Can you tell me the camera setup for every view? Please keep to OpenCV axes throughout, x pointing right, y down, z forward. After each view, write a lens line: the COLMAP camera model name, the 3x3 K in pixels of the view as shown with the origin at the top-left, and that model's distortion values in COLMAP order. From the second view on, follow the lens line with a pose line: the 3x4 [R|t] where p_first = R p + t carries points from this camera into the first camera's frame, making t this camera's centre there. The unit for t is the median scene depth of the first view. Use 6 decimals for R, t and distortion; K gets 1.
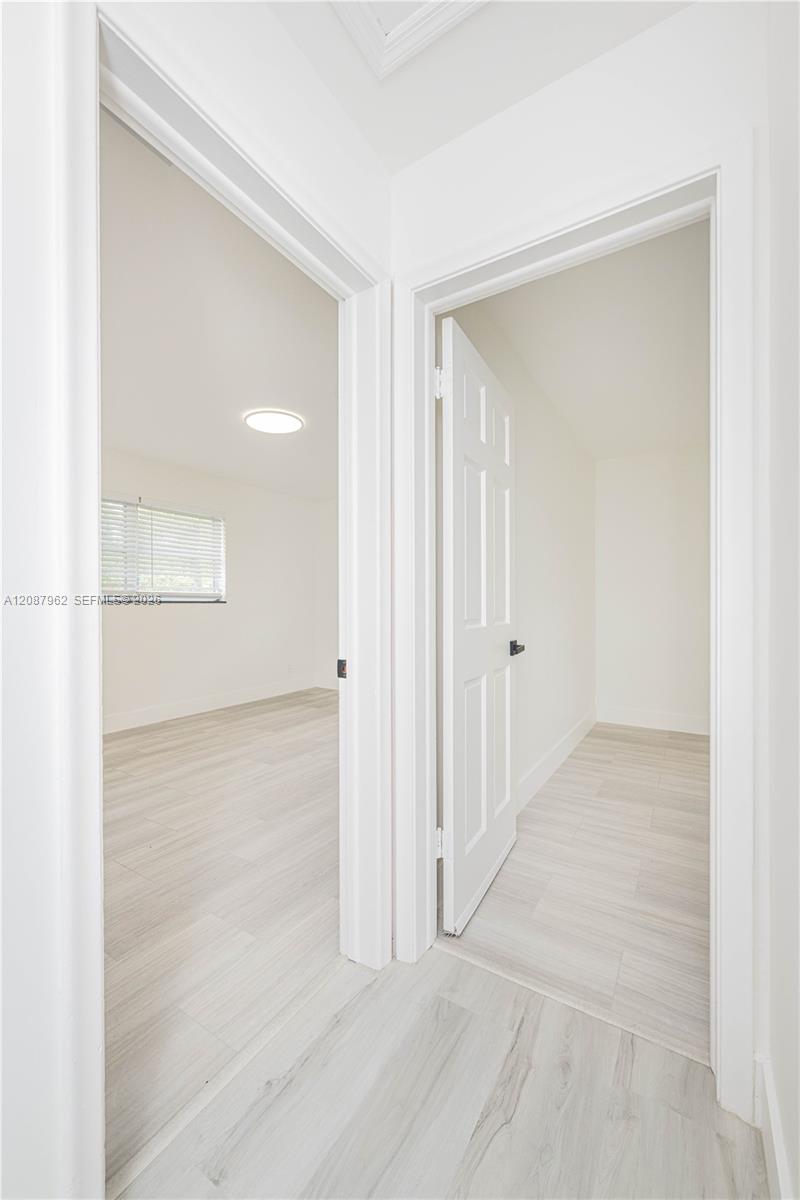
lens RADIAL K [[478.4, 0, 400.0], [0, 478.4, 600.0], [0, 0, 1]] dist [0.000912, 0.000083]
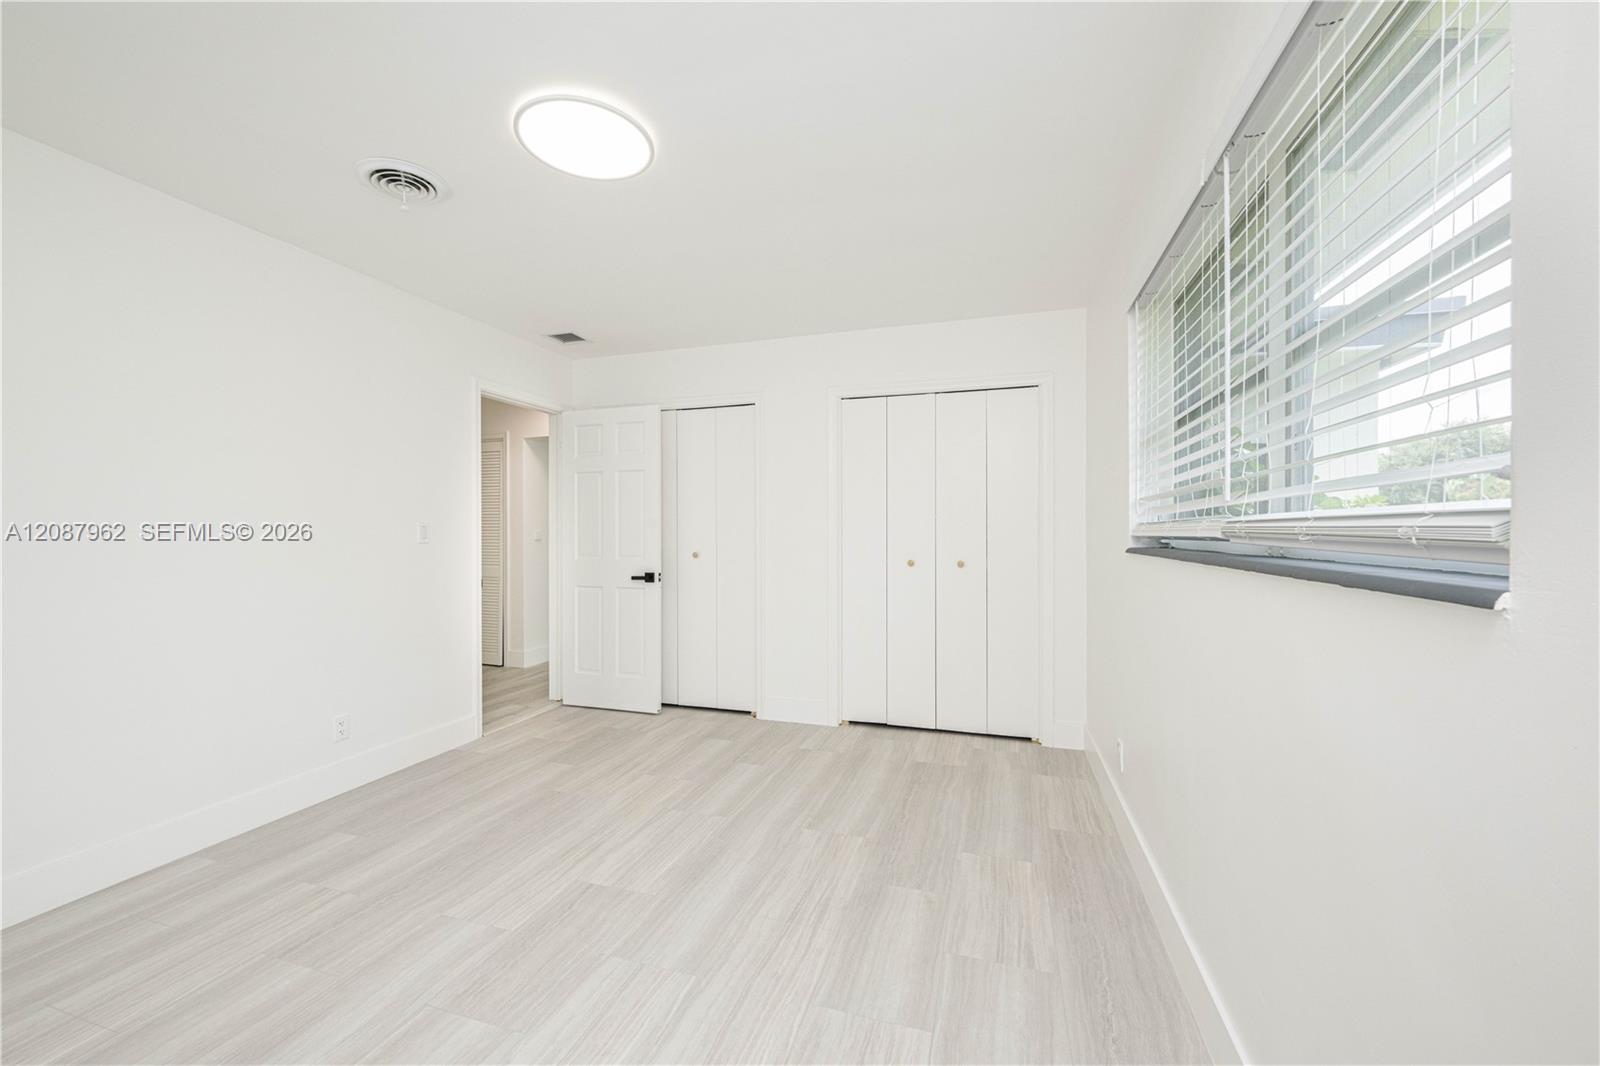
lens RADIAL K [[635.0, 0, 791.5], [0, 635.0, 531.5], [0, 0, 1]] dist [0.000698, -0.000079]
pose [[-0.968761, 0.000445, -0.247996, -0.312872], [0.002388, 0.999969, -0.007536, -0.014399], [0.247985, -0.007892, -0.968732, 1.698414]]
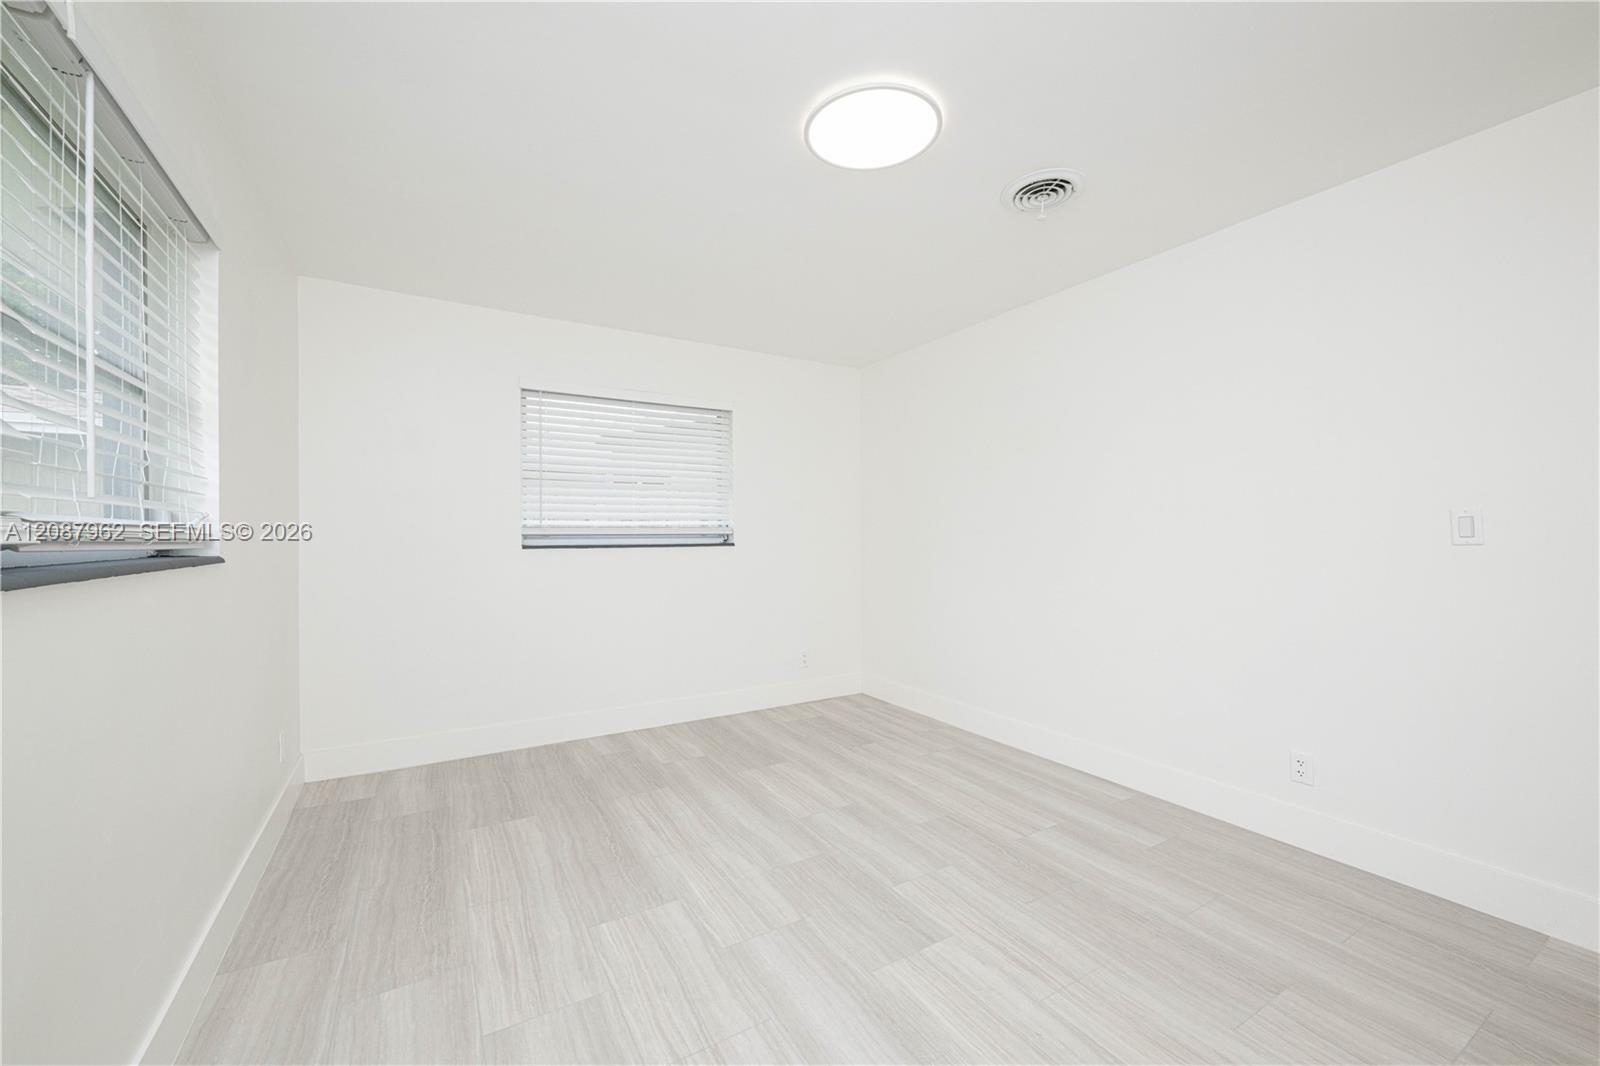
lens RADIAL K [[637.9, 0, 799.6], [0, 637.9, 509.0], [0, 0, 1]] dist [0.000912, 0.000083]
pose [[0.452489, 0.030490, 0.891249, -0.846326], [0.001252, 0.999393, -0.034826, -0.019602], [-0.891769, 0.016874, 0.452176, 0.853522]]
